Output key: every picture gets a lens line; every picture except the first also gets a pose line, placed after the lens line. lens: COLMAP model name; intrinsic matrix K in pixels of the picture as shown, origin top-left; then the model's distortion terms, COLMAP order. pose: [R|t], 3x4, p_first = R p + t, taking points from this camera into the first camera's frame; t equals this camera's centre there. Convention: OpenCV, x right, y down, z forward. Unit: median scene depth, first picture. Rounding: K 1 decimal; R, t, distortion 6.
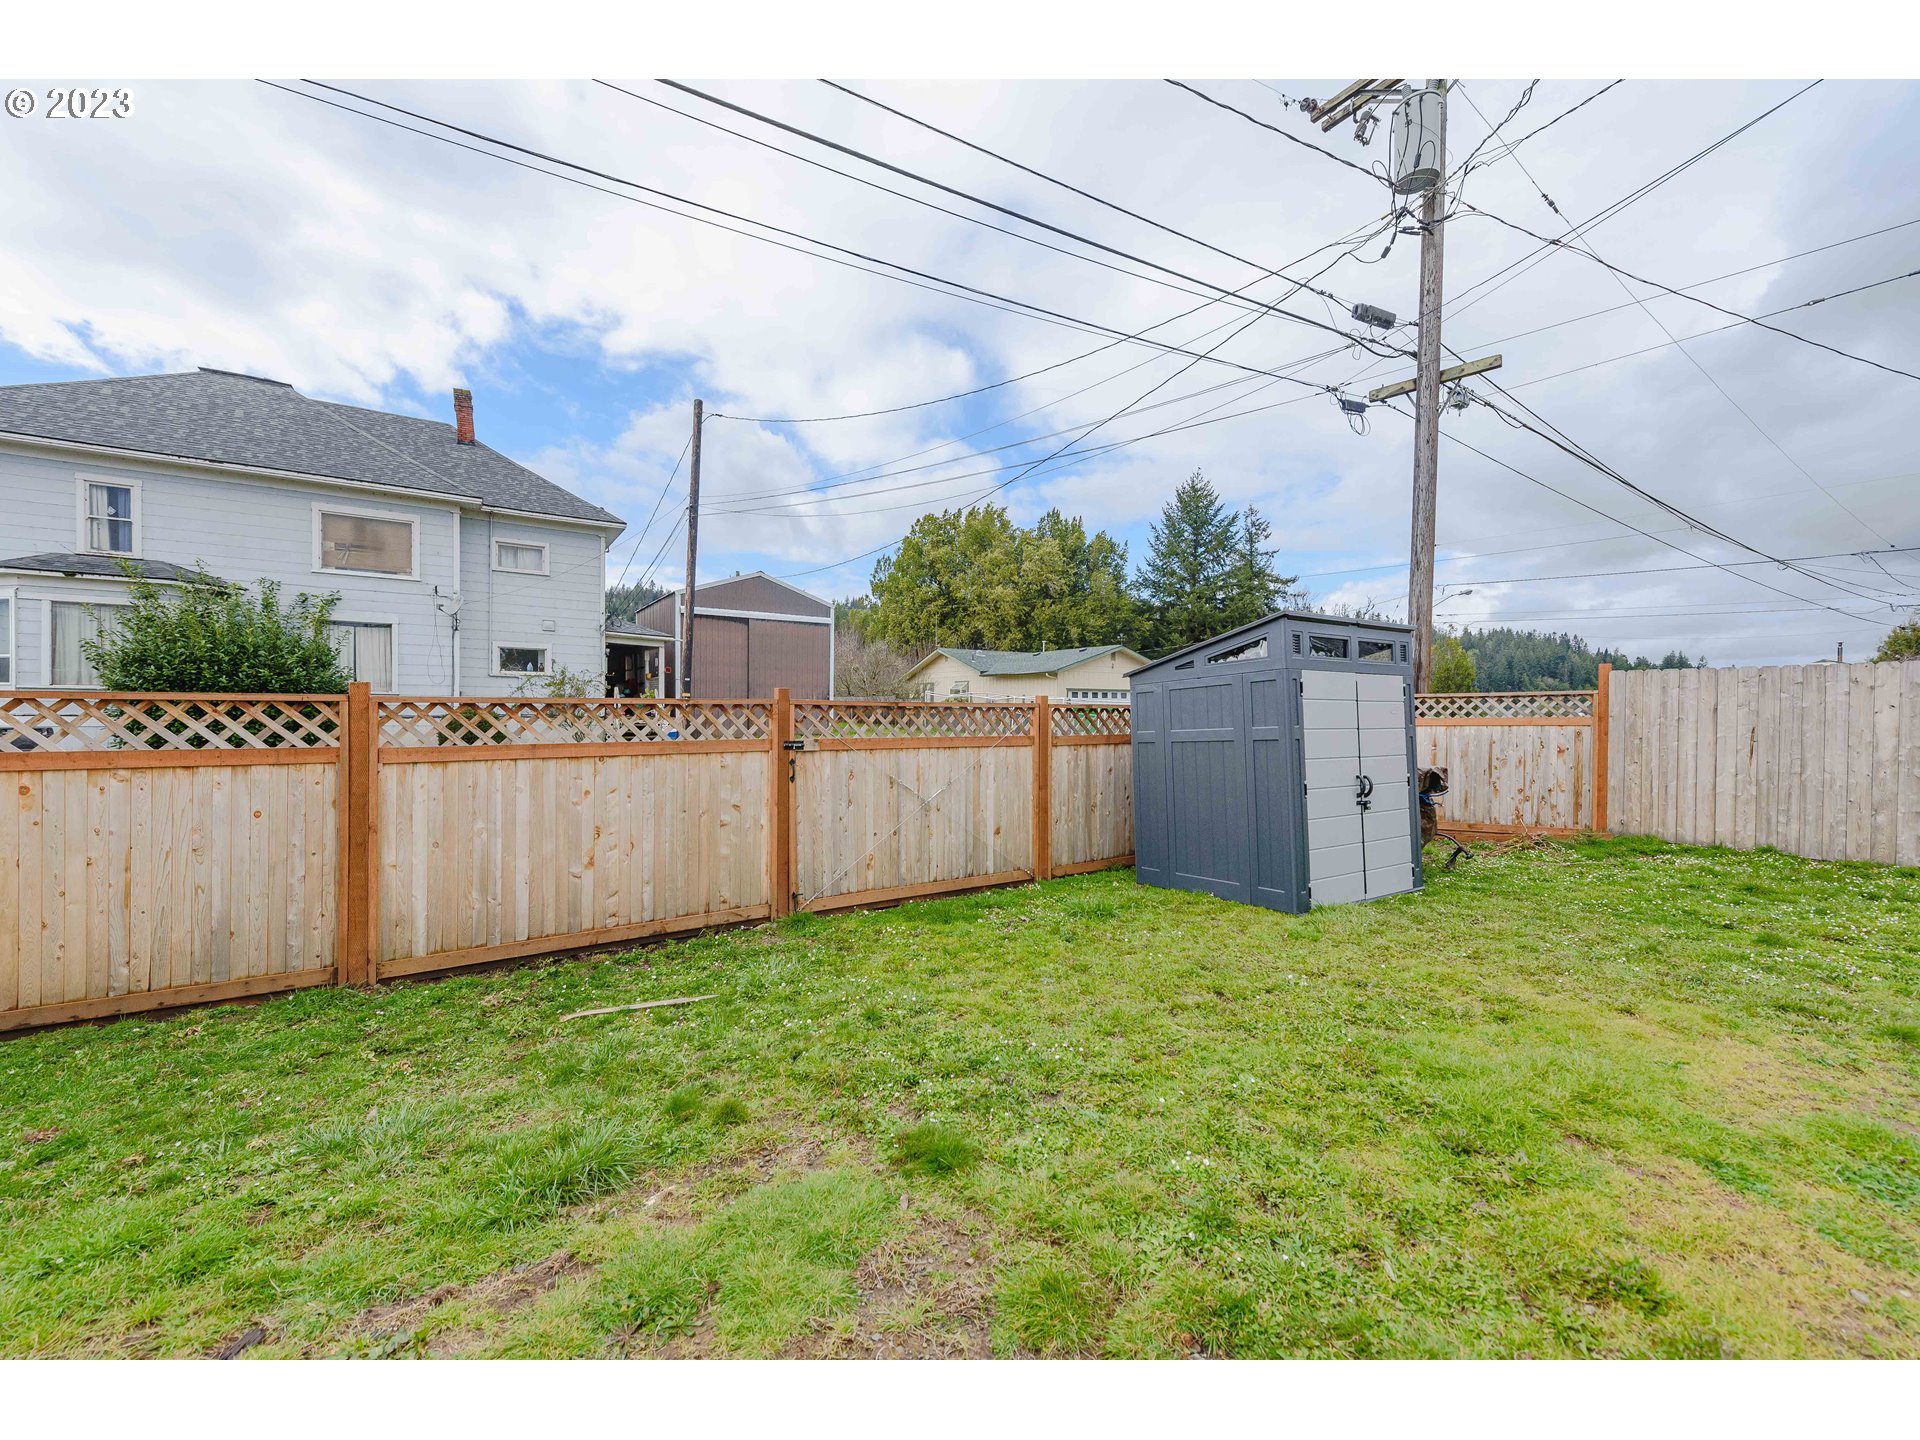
lens RADIAL K [[748.0, 0, 962.8], [0, 748.0, 717.2], [0, 0, 1]] dist [0.018456, -0.006874]
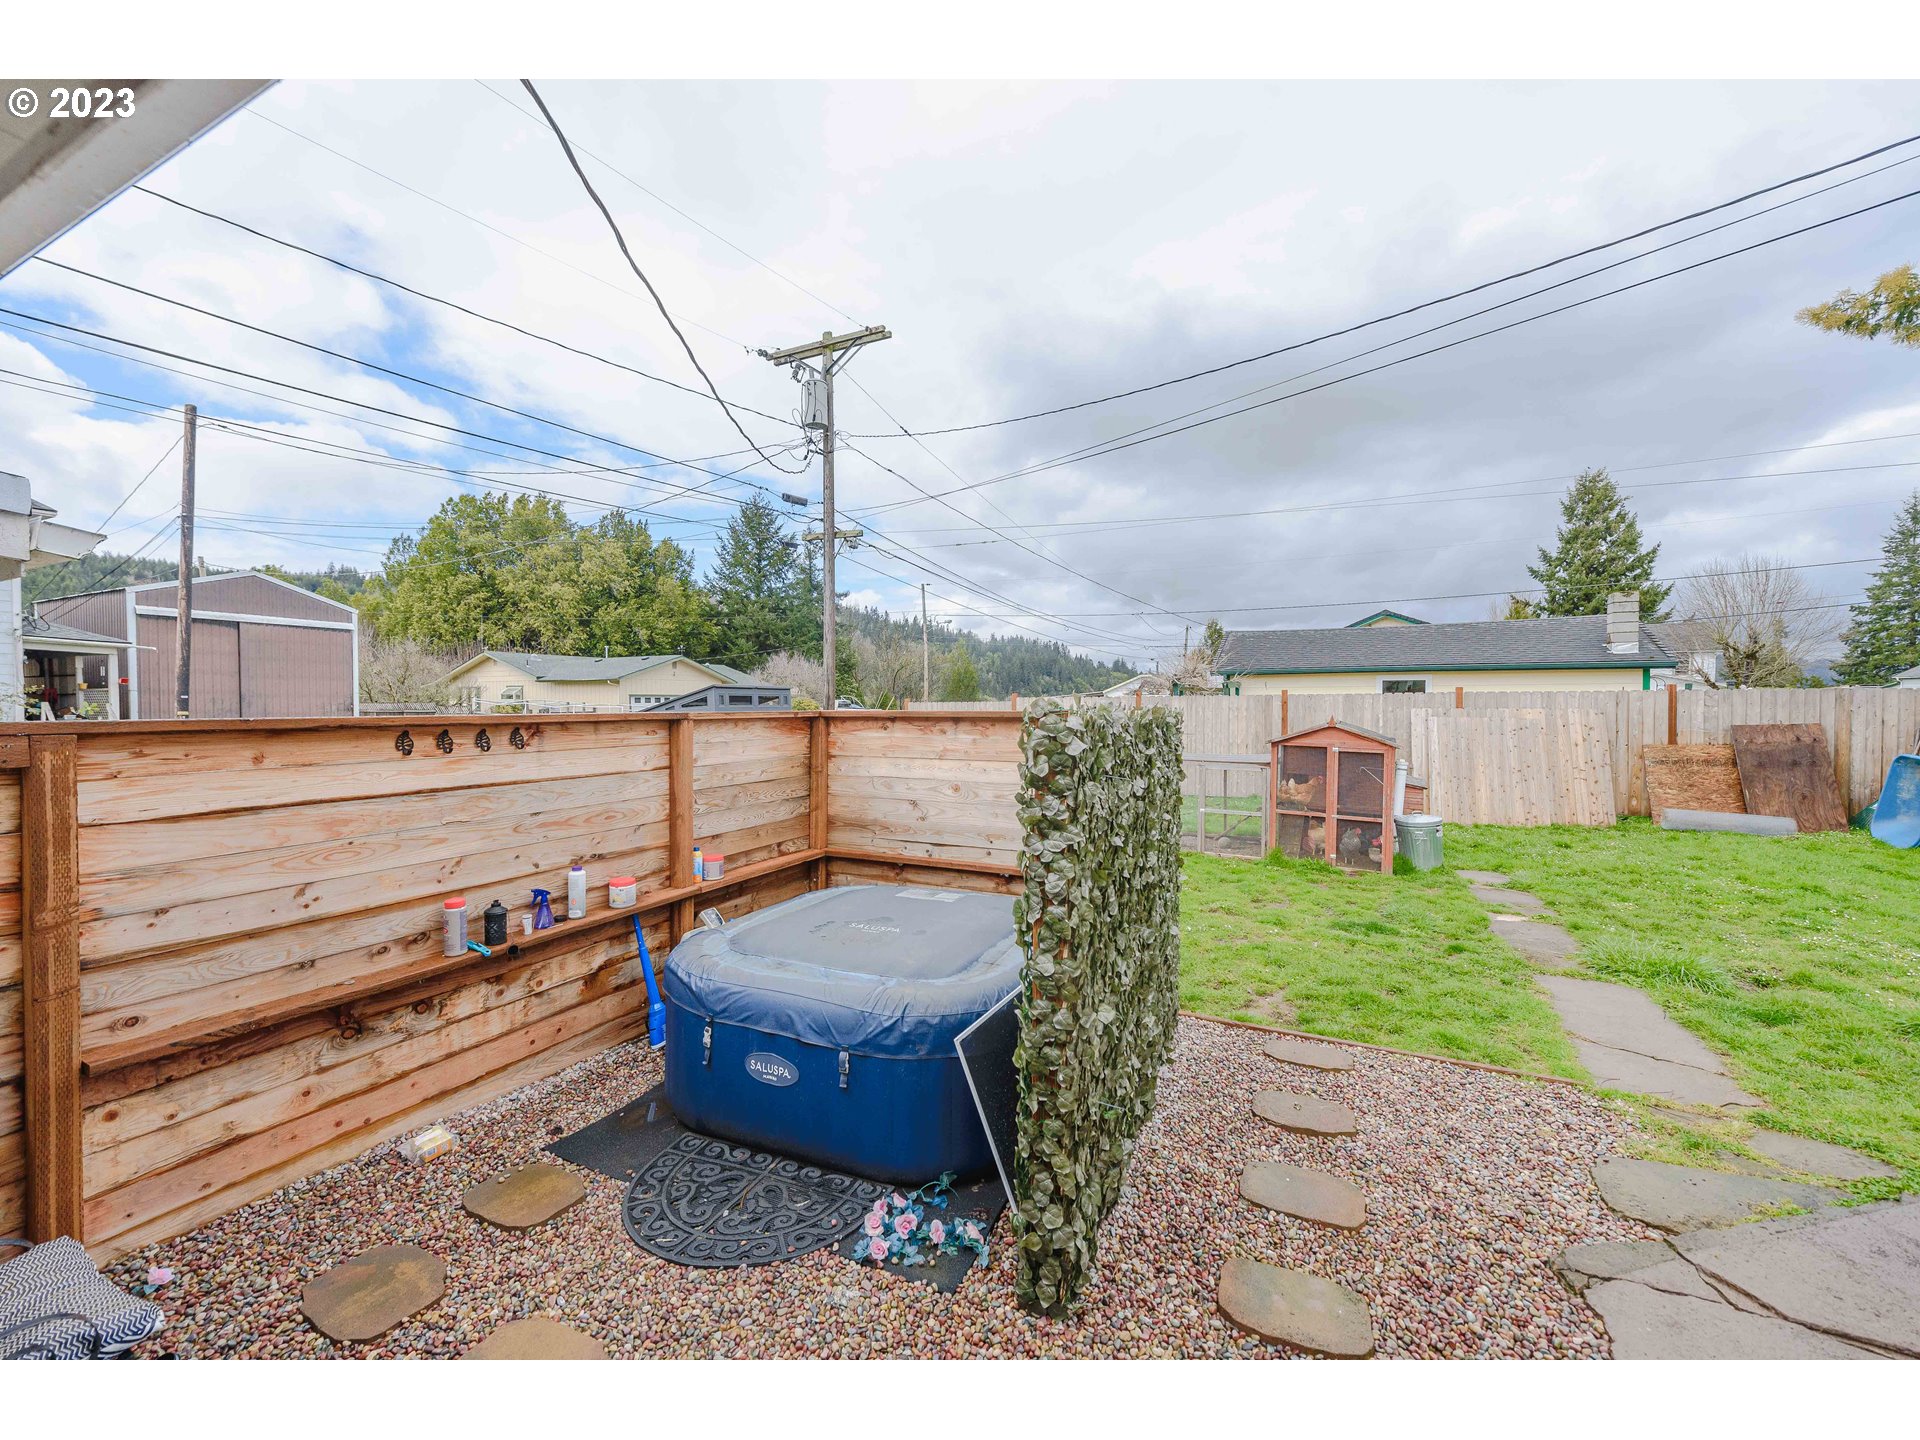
lens RADIAL K [[749.1, 0, 960.5], [0, 749.1, 716.6], [0, 0, 1]] dist [0.012171, -0.002769]
pose [[0.858323, -0.020315, 0.512707, -0.003901], [0.017026, 0.999793, 0.011112, -0.005439], [-0.512827, -0.000809, 0.858492, -0.094369]]
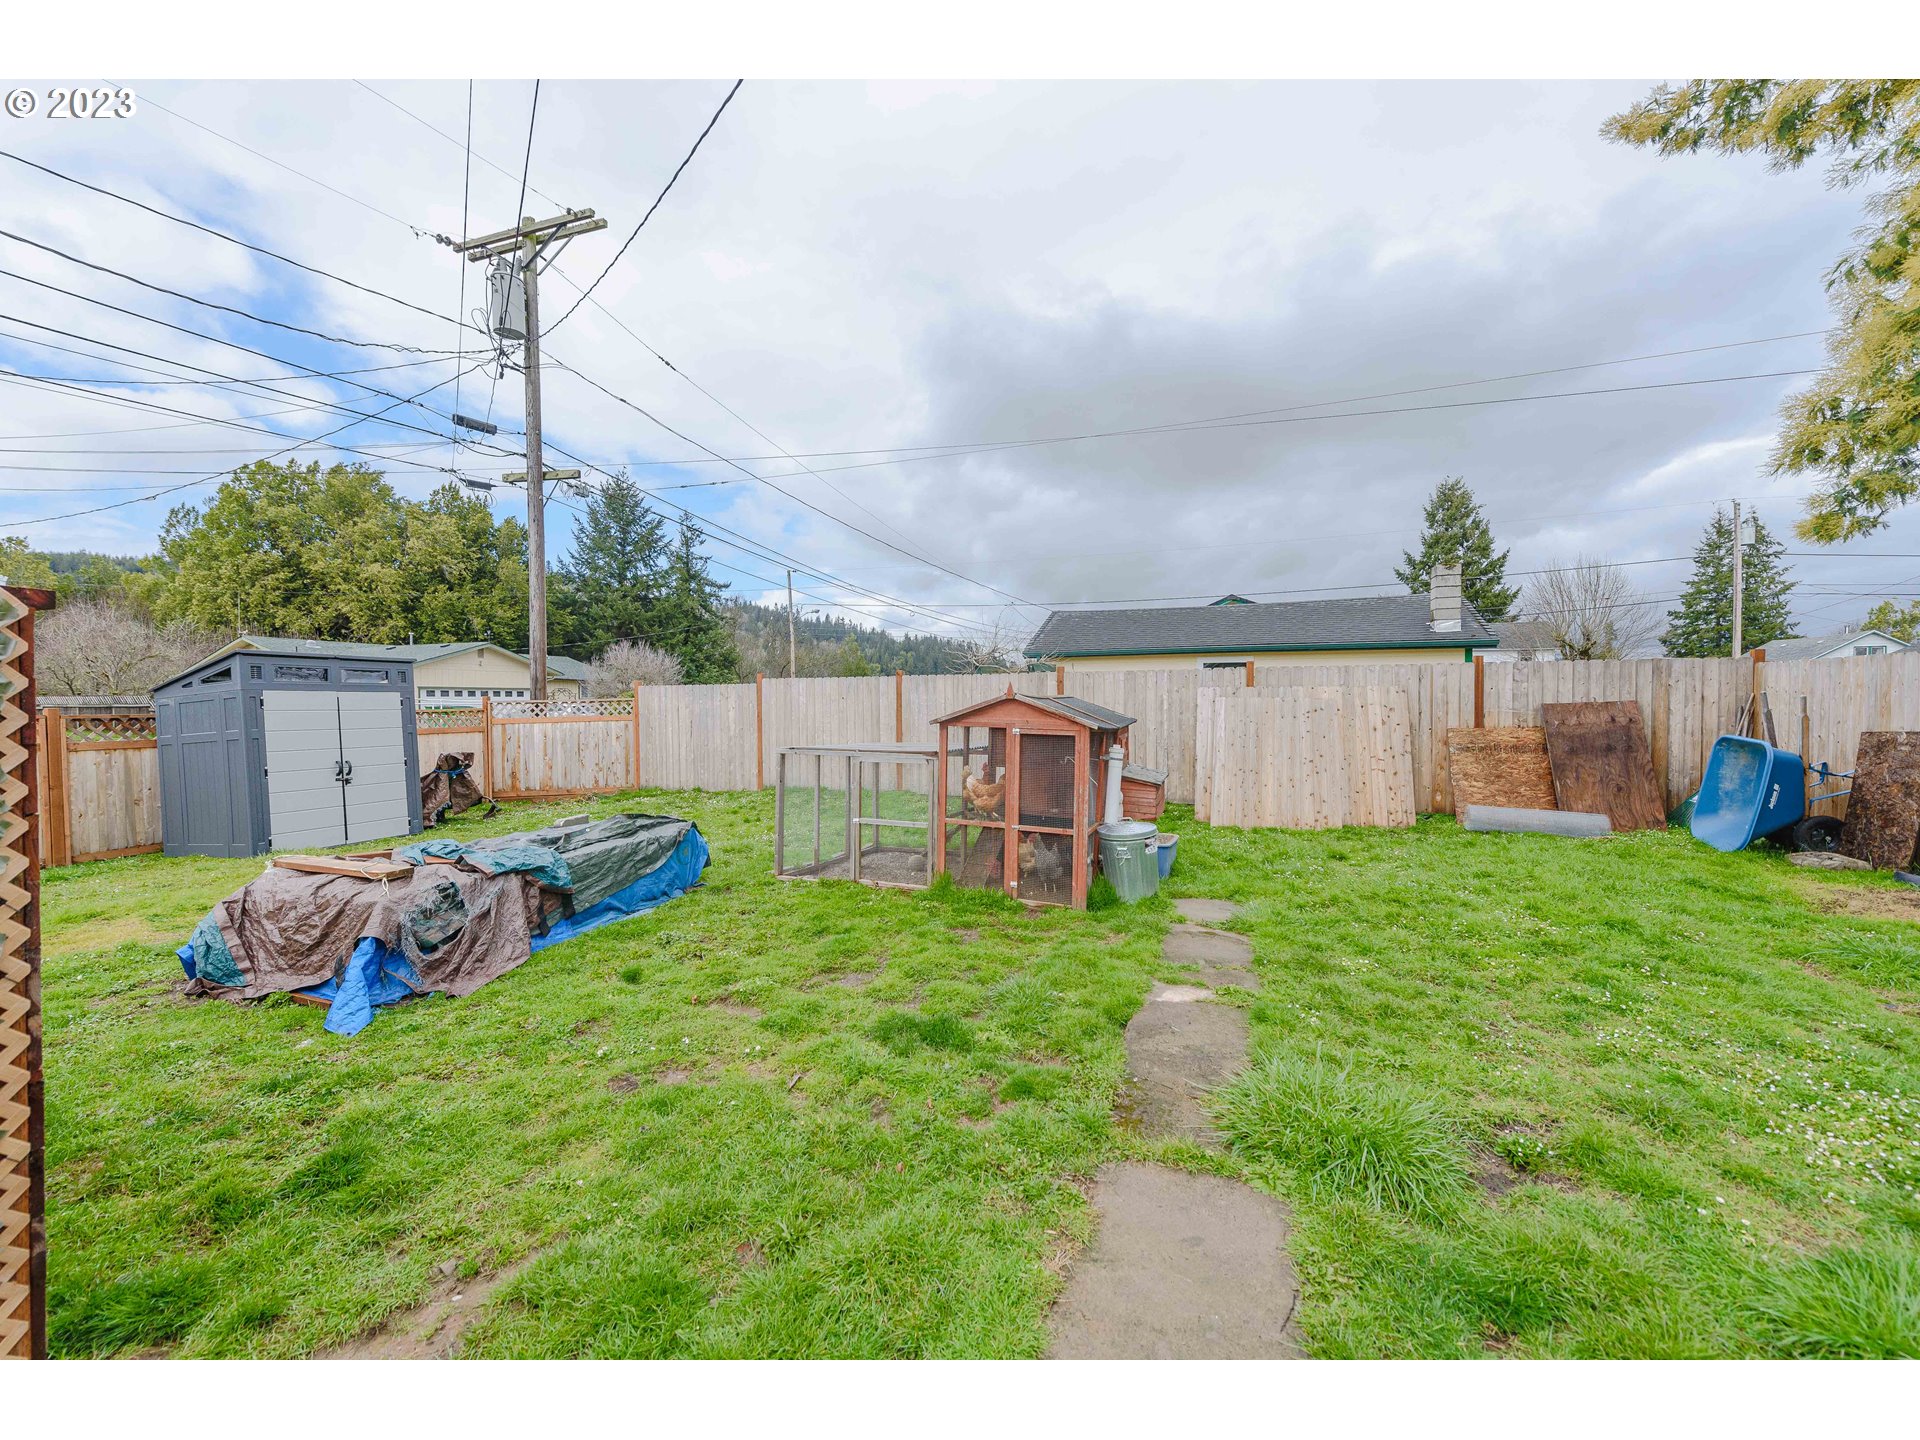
lens RADIAL K [[748.0, 0, 962.8], [0, 748.0, 717.2], [0, 0, 1]] dist [0.018456, -0.006874]
pose [[0.793861, -0.023479, 0.607646, 0.055138], [0.018698, 0.999724, 0.014200, -0.000562], [-0.607811, 0.000089, 0.794081, -0.084377]]
